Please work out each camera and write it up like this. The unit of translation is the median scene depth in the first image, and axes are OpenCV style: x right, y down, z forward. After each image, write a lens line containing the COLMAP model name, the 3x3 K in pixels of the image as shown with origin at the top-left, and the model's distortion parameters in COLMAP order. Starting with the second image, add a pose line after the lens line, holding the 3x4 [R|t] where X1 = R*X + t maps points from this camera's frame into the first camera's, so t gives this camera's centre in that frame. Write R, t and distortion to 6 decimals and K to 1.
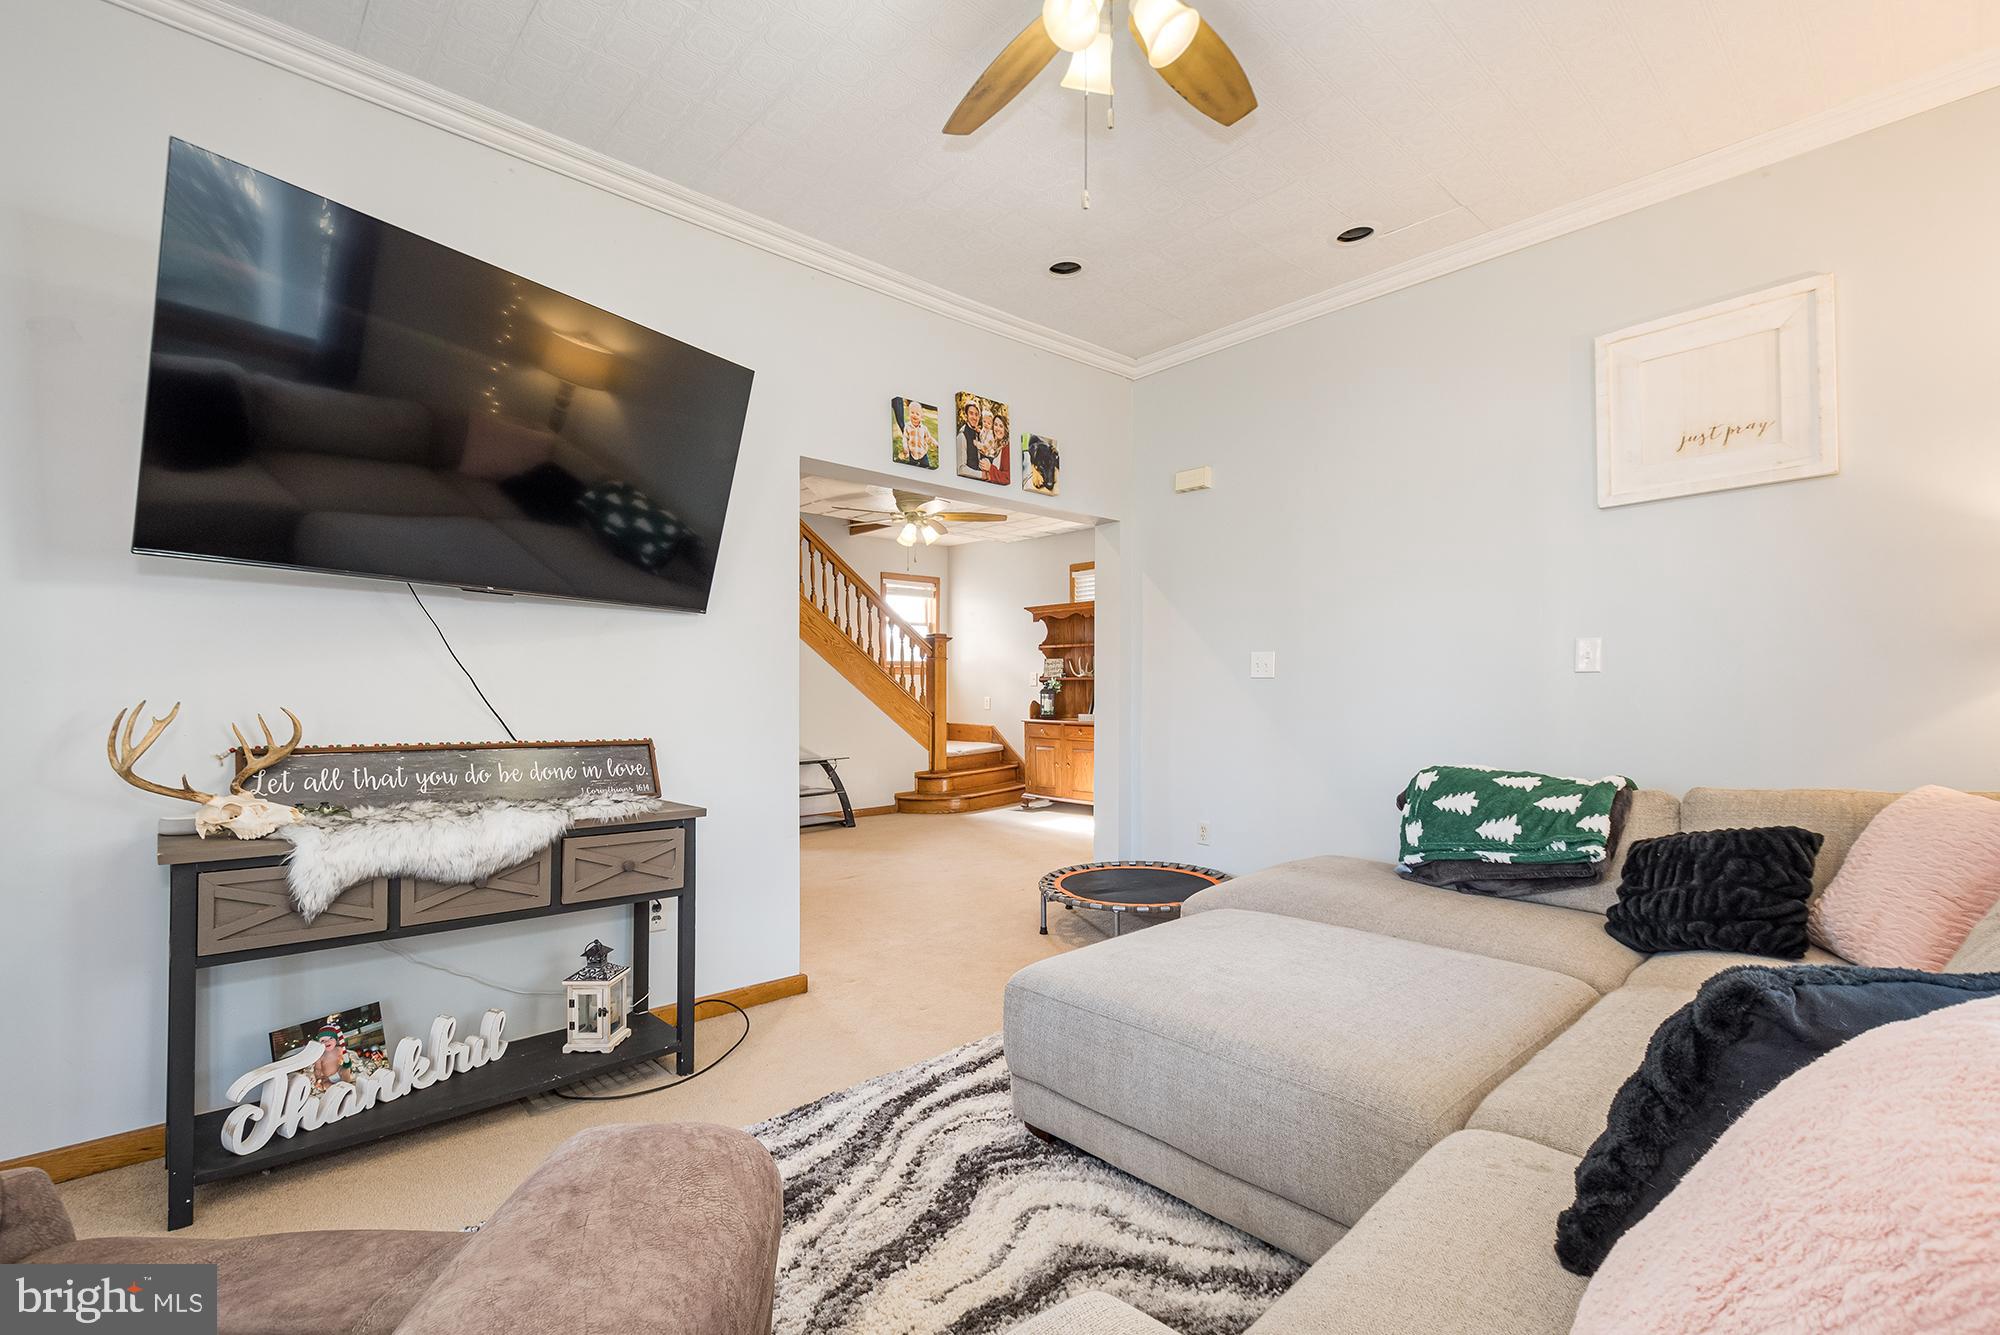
lens RADIAL K [[877.7, 0, 977.9], [0, 877.7, 691.9], [0, 0, 1]] dist [0.015179, -0.000207]
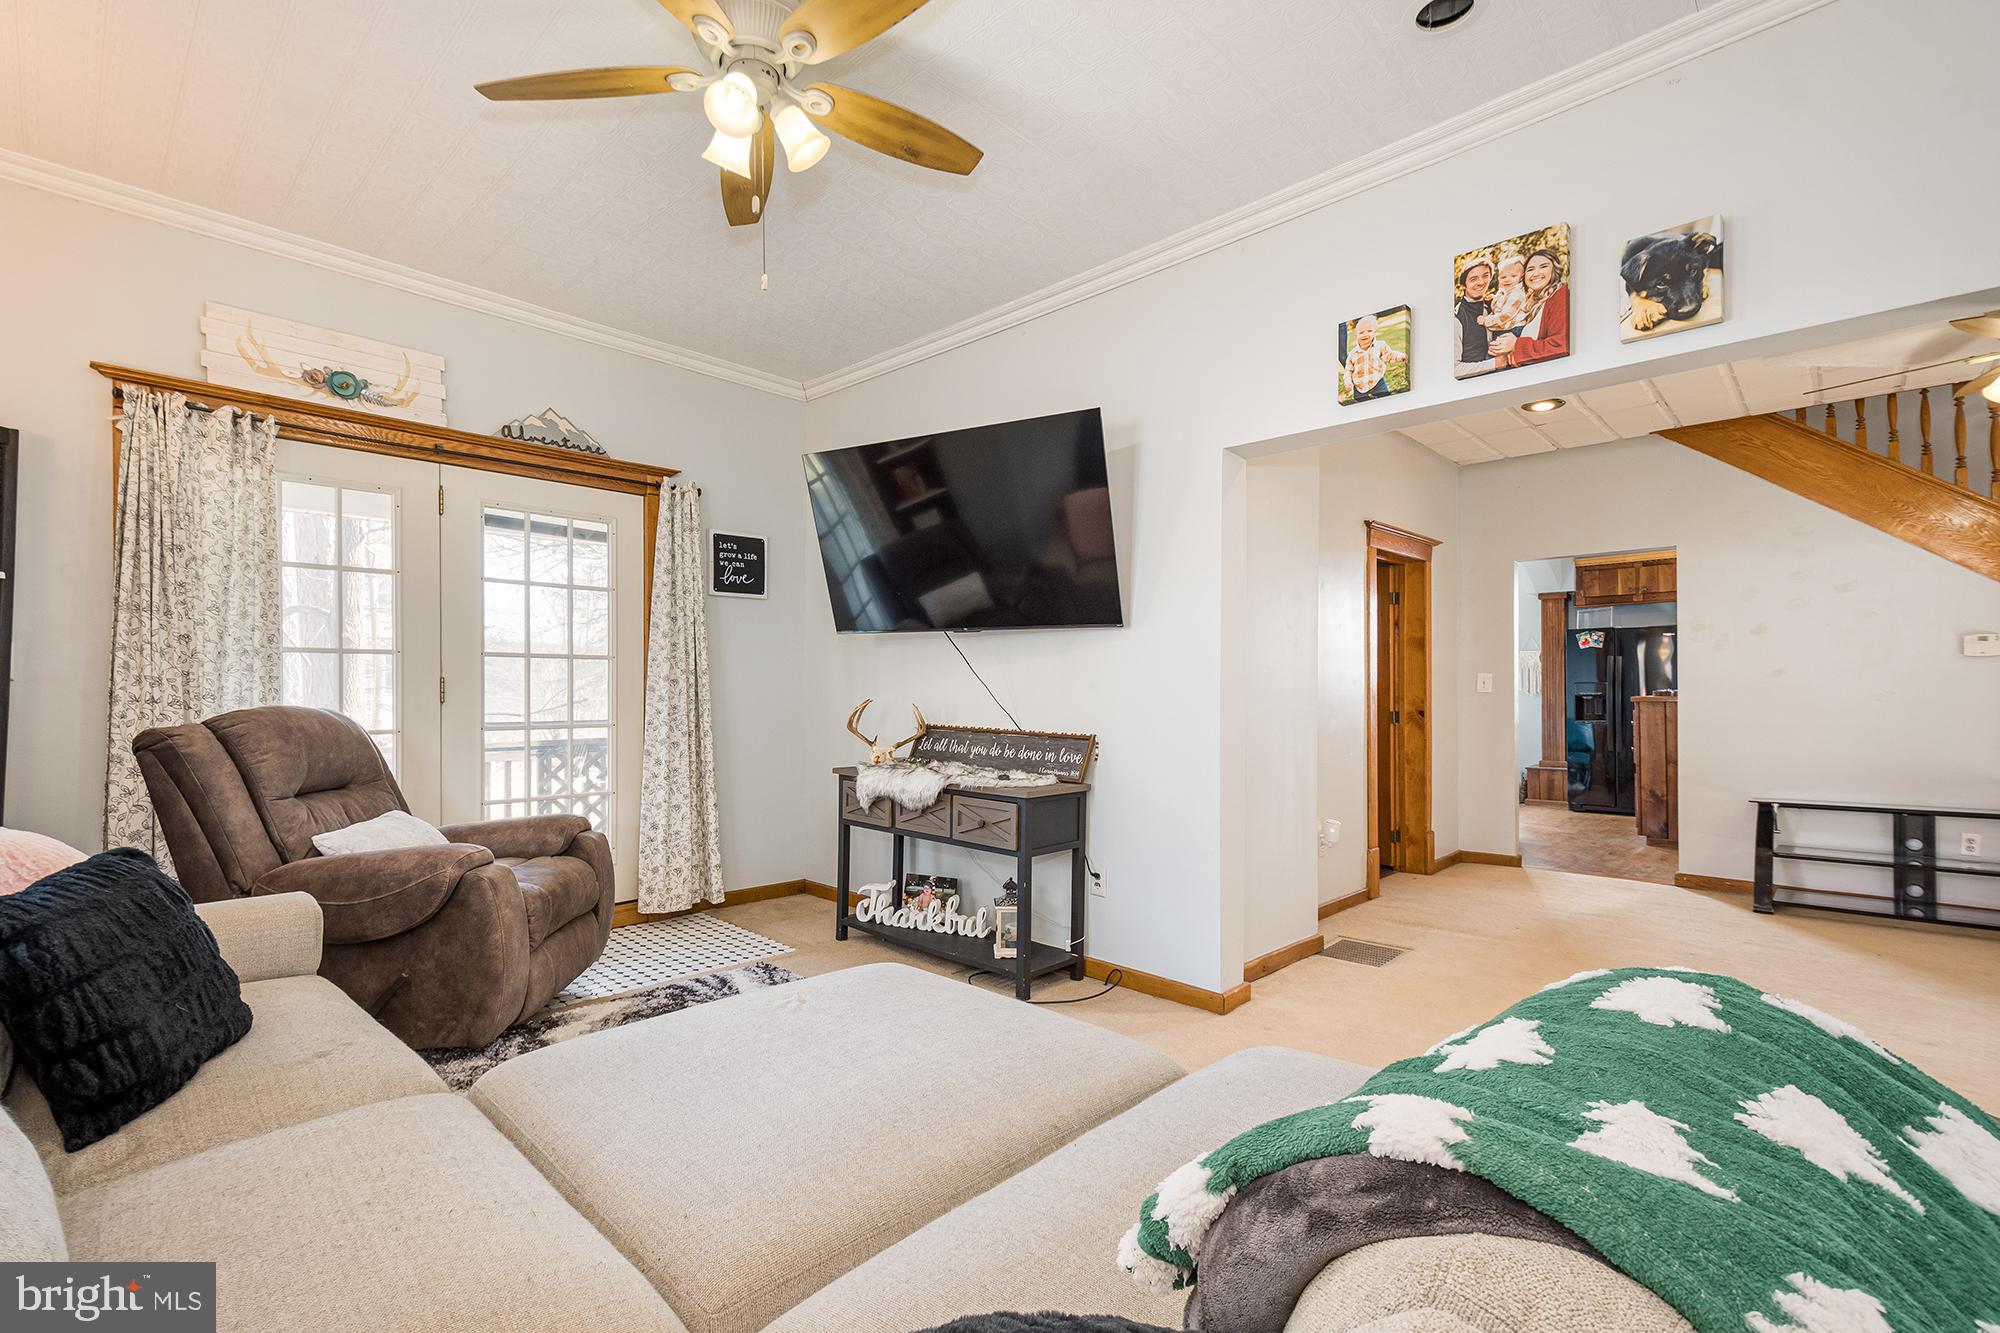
lens RADIAL K [[891.4, 0, 987.0], [0, 891.4, 685.3], [0, 0, 1]] dist [0.017541, -0.005524]
pose [[0.076632, -0.000723, -0.997059, 0.965223], [0.004842, 0.999988, -0.000353, -0.017359], [0.997048, -0.004801, 0.076635, 0.873316]]
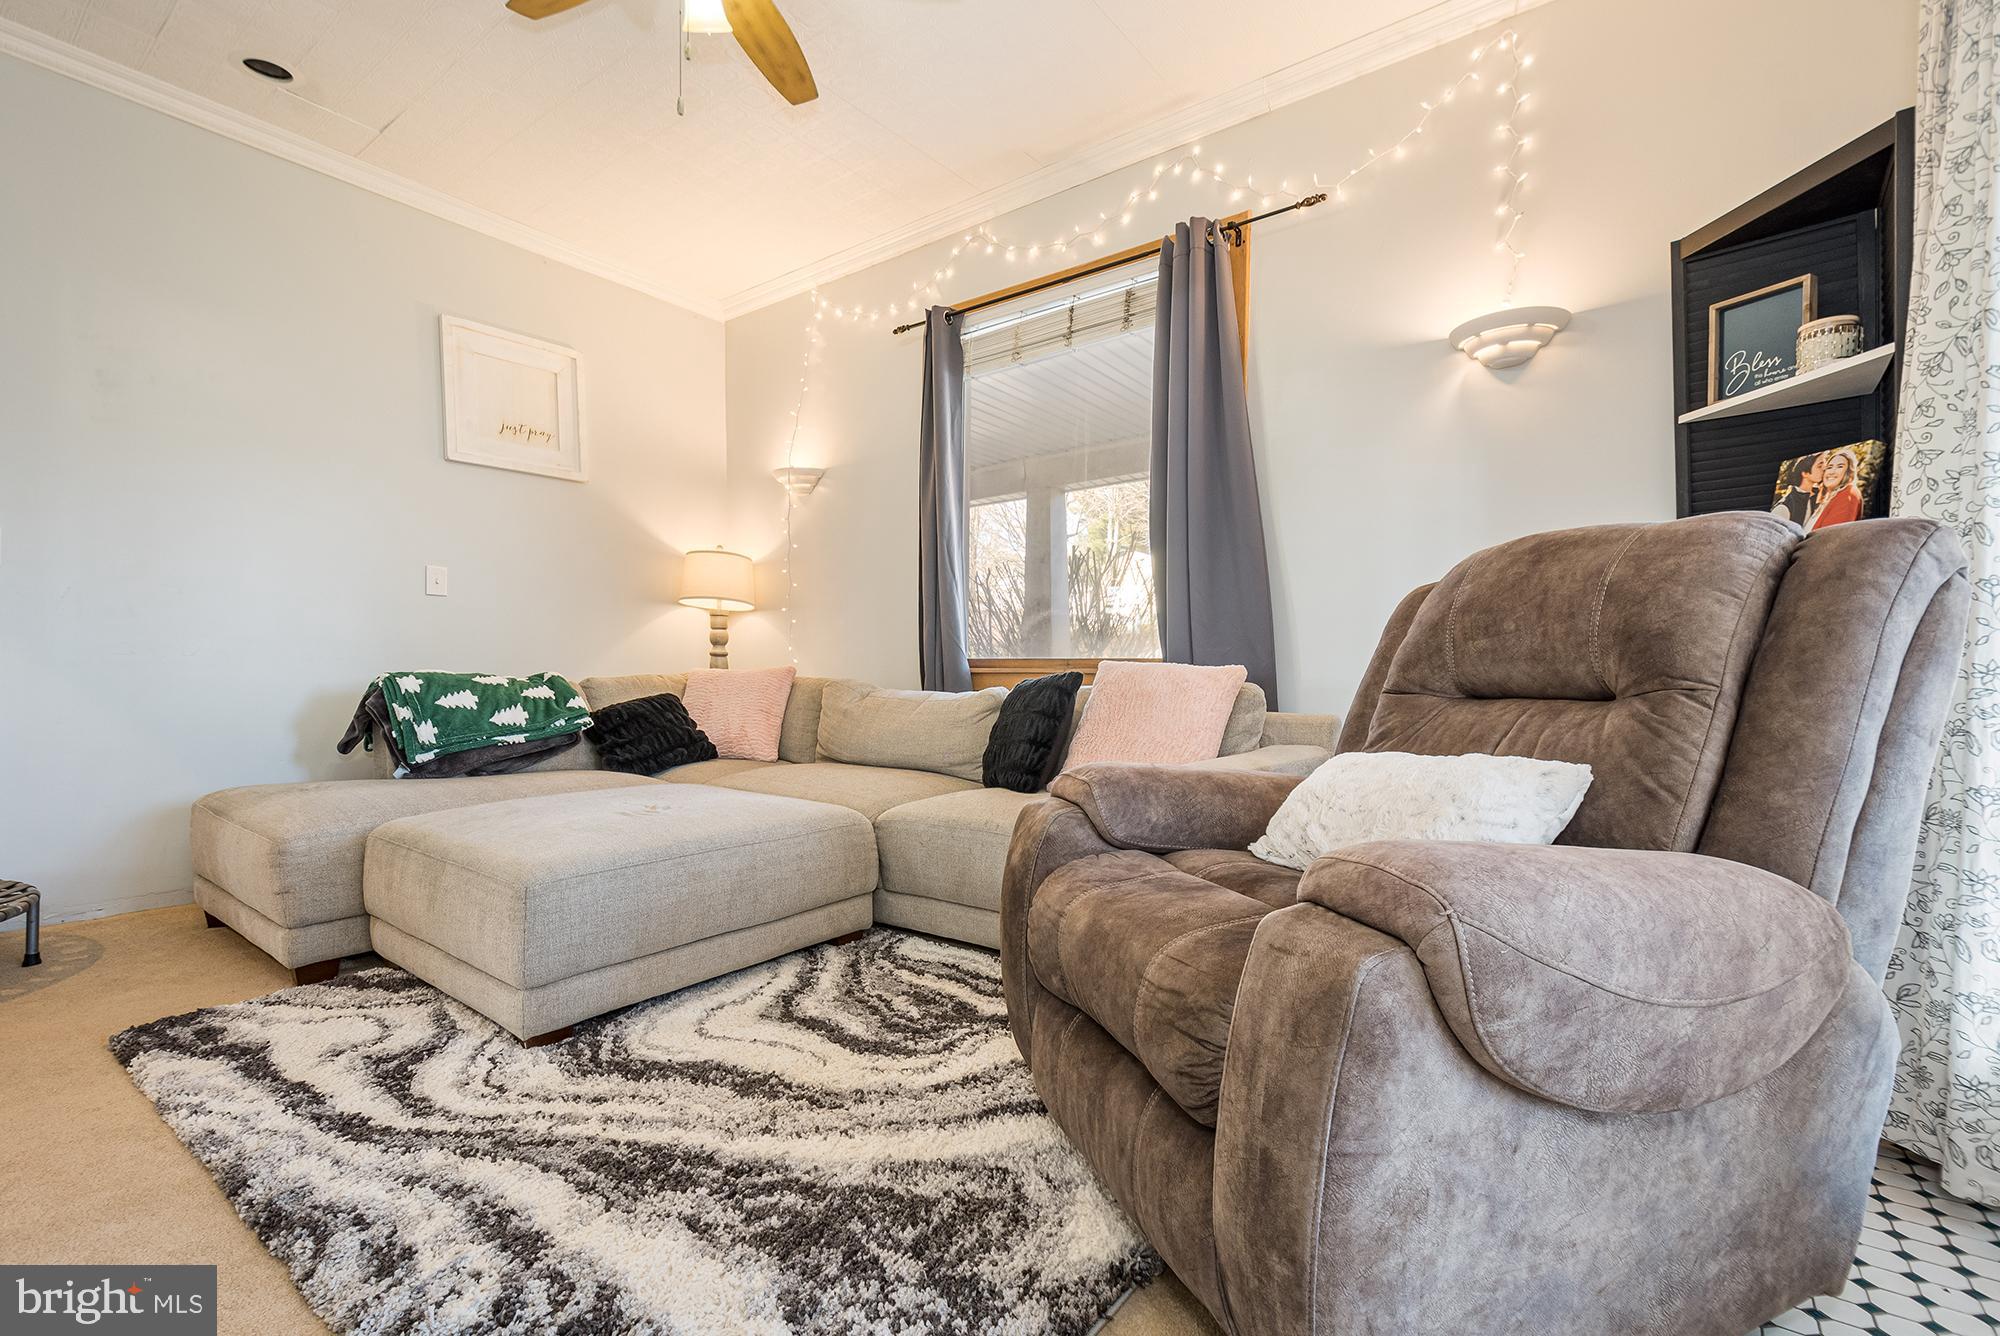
lens RADIAL K [[891.4, 0, 987.0], [0, 891.4, 686.8], [0, 0, 1]] dist [0.017541, -0.005524]
pose [[-0.177995, -0.009024, 0.983990, -0.763746], [-0.004866, 0.999954, 0.008290, 0.106277], [-0.984019, -0.003313, -0.178031, 0.603441]]
